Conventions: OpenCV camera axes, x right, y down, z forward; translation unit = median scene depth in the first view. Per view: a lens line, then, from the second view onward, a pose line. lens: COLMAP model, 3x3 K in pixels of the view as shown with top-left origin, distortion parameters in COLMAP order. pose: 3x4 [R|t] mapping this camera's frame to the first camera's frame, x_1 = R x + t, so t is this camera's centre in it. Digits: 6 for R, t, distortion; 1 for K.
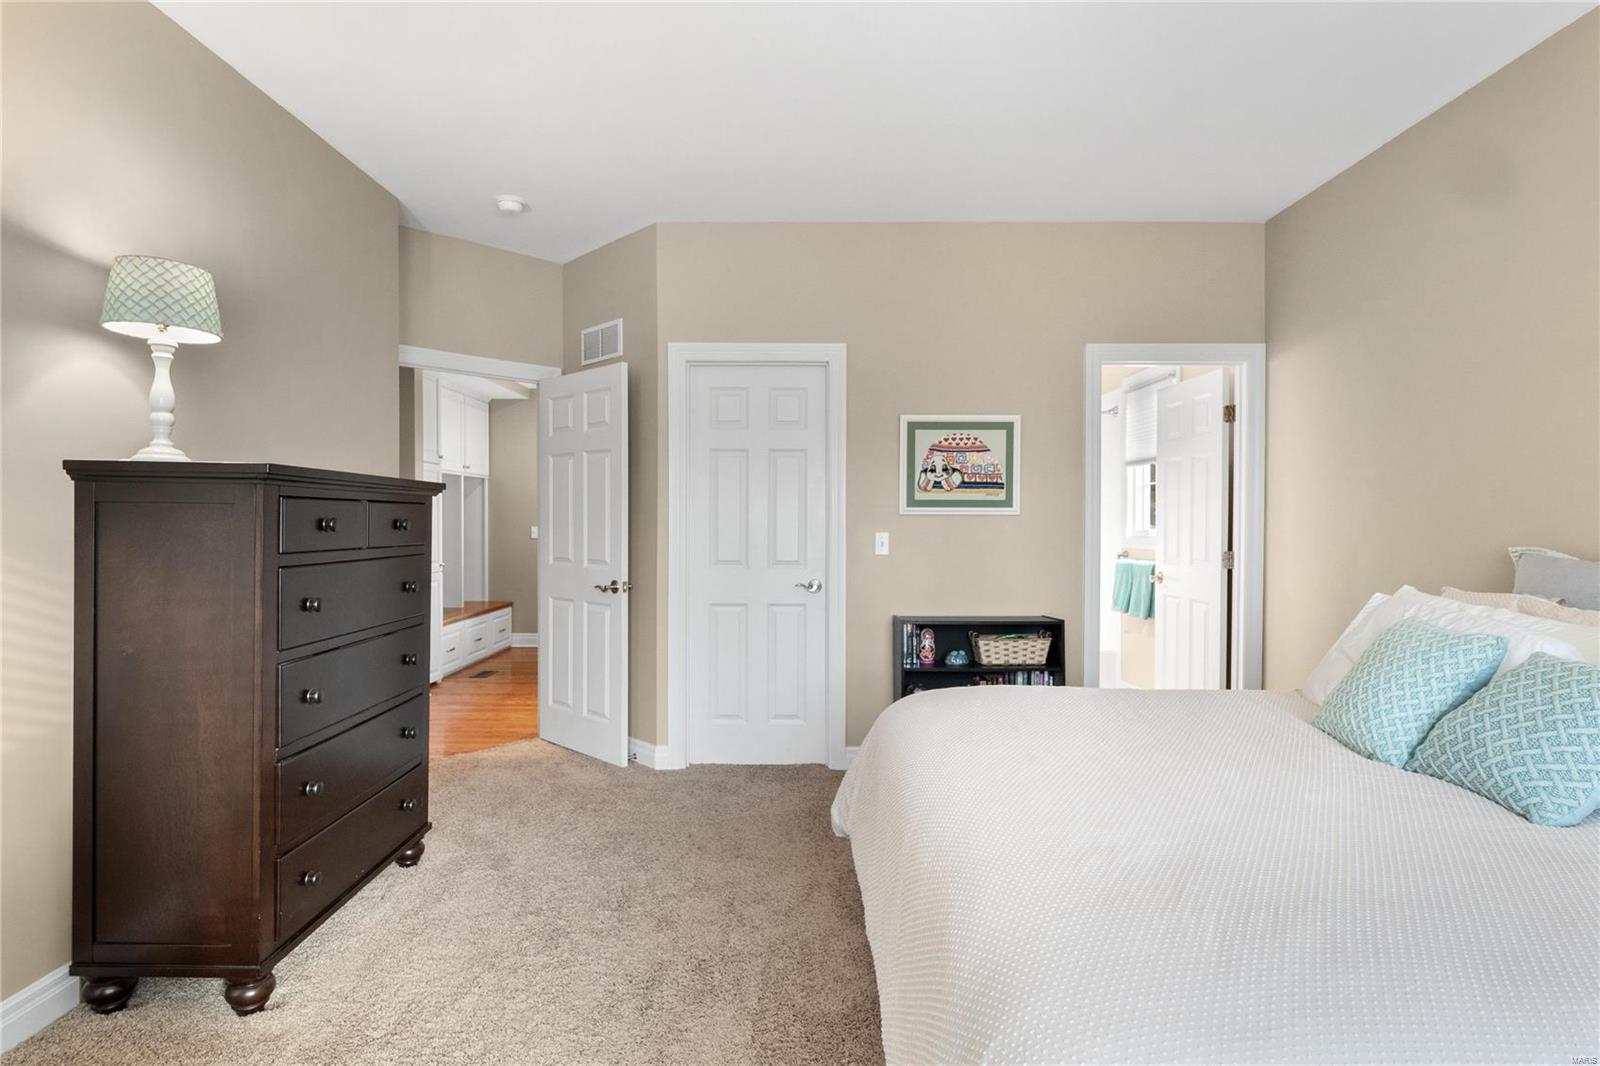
lens RADIAL K [[824.6, 0, 803.1], [0, 824.6, 536.5], [0, 0, 1]] dist [0.000404, -0.000191]
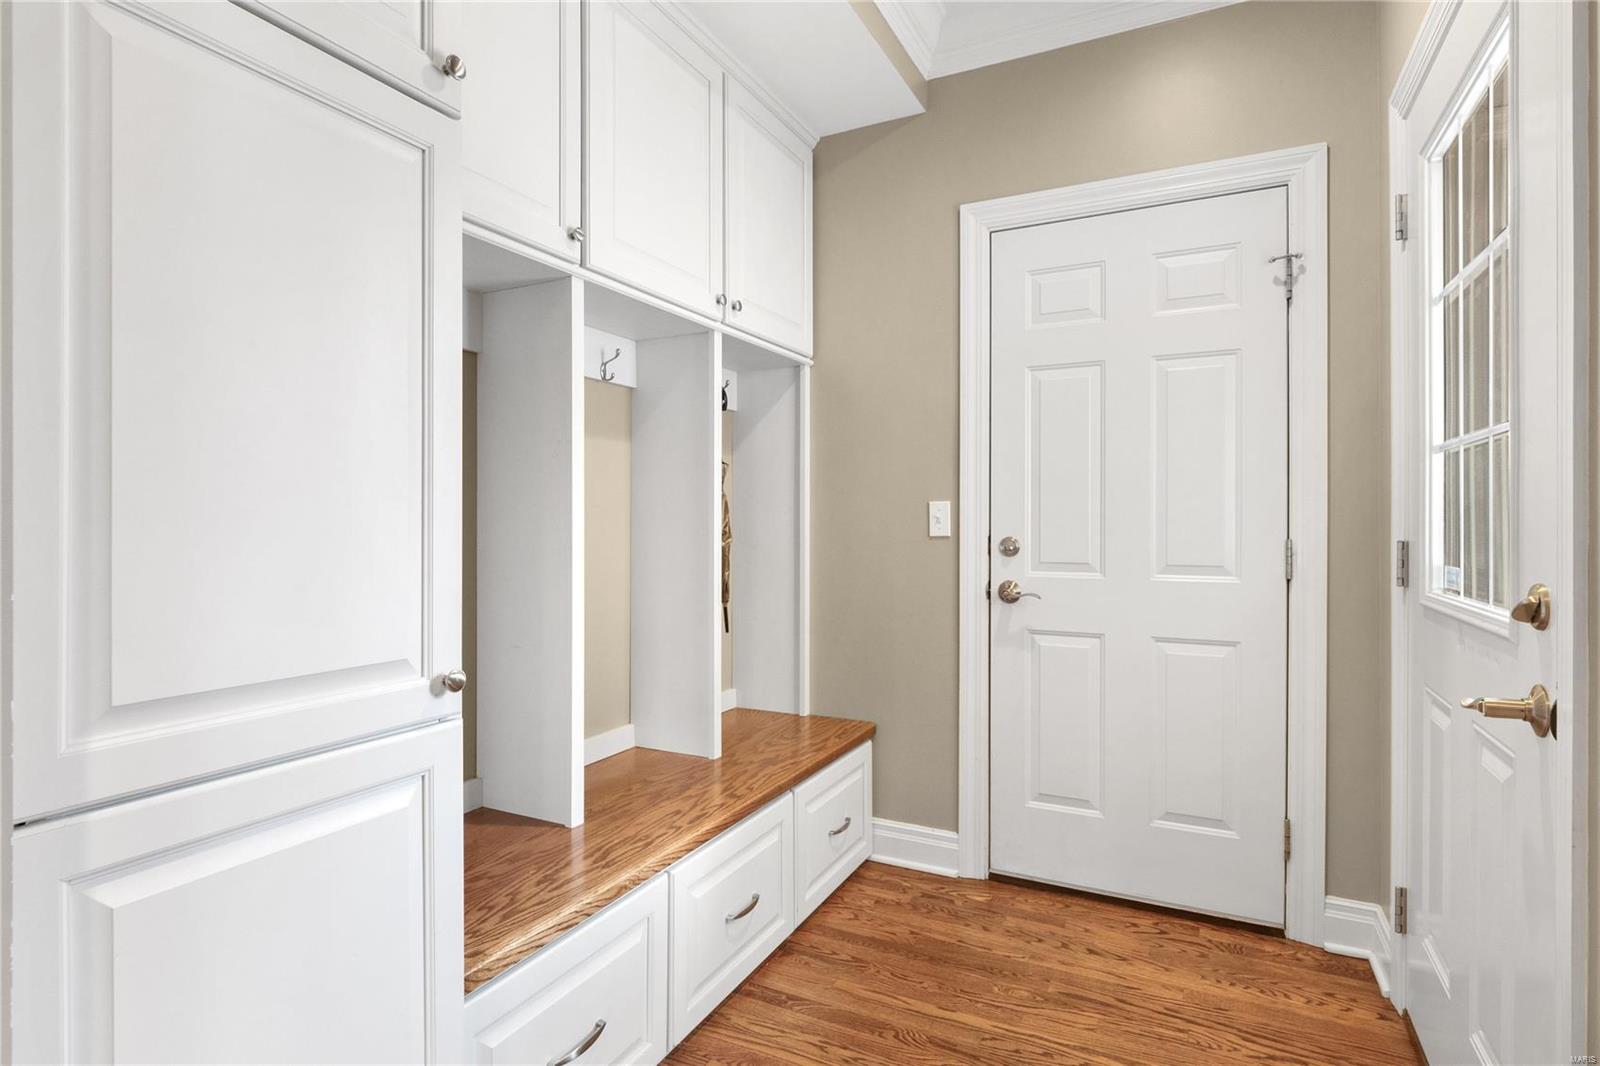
lens RADIAL K [[824.6, 0, 801.9], [0, 824.6, 541.0], [0, 0, 1]] dist [0.000404, -0.000191]
pose [[0.887926, -0.003056, -0.459977, -0.226339], [0.001139, 0.999989, -0.004446, 0.006812], [0.459986, 0.003424, 0.887920, 0.692597]]
